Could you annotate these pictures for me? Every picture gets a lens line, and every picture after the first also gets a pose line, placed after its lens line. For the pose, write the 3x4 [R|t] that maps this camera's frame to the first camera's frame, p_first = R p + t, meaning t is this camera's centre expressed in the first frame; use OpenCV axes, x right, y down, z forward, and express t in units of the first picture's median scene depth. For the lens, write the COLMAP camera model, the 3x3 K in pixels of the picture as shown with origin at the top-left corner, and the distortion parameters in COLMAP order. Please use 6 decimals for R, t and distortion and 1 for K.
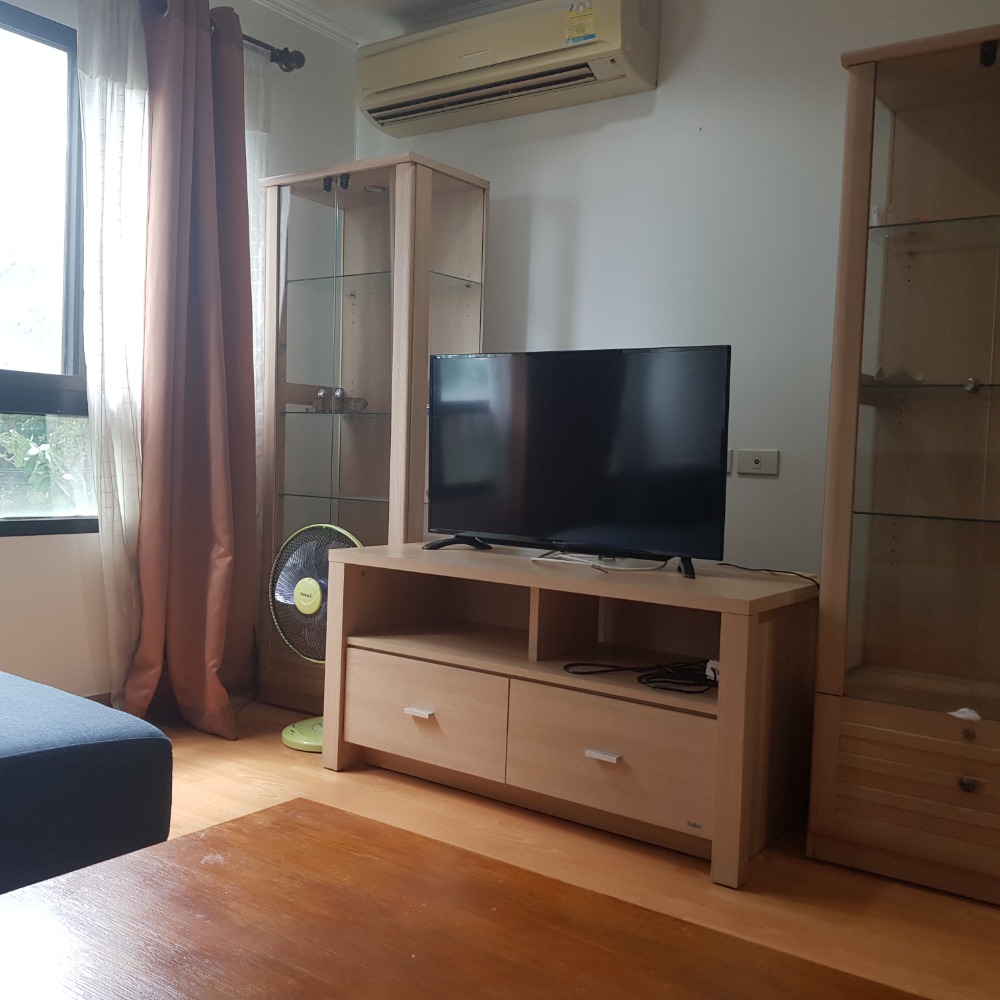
lens RADIAL K [[1047.7, 0, 494.0], [0, 1047.7, 507.0], [0, 0, 1]] dist [0.008671, 0.000000]
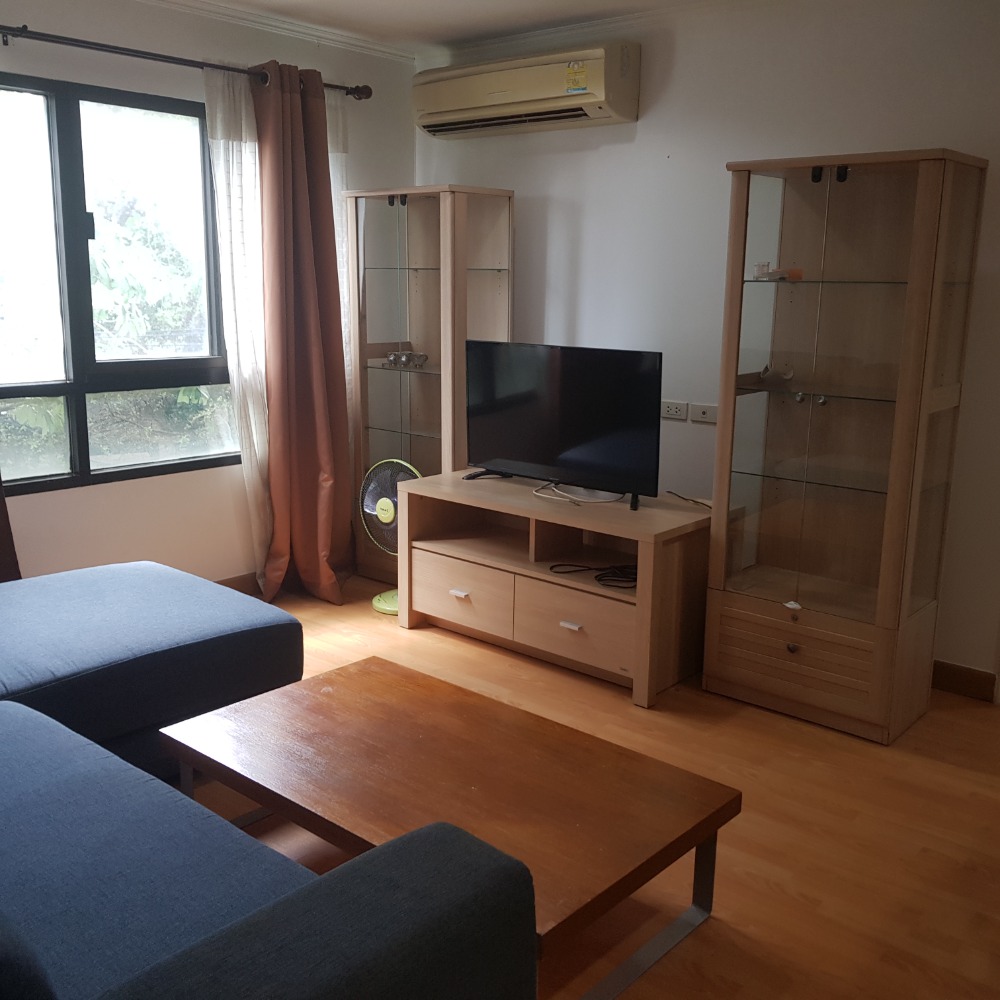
lens RADIAL K [[1047.7, 0, 505.2], [0, 1047.7, 524.7], [0, 0, 1]] dist [0.008671, 0.000000]
pose [[0.995911, 0.001070, -0.090330, 0.115796], [0.015320, 0.983446, 0.180551, -0.152285], [0.089028, -0.181197, 0.979409, -0.400569]]
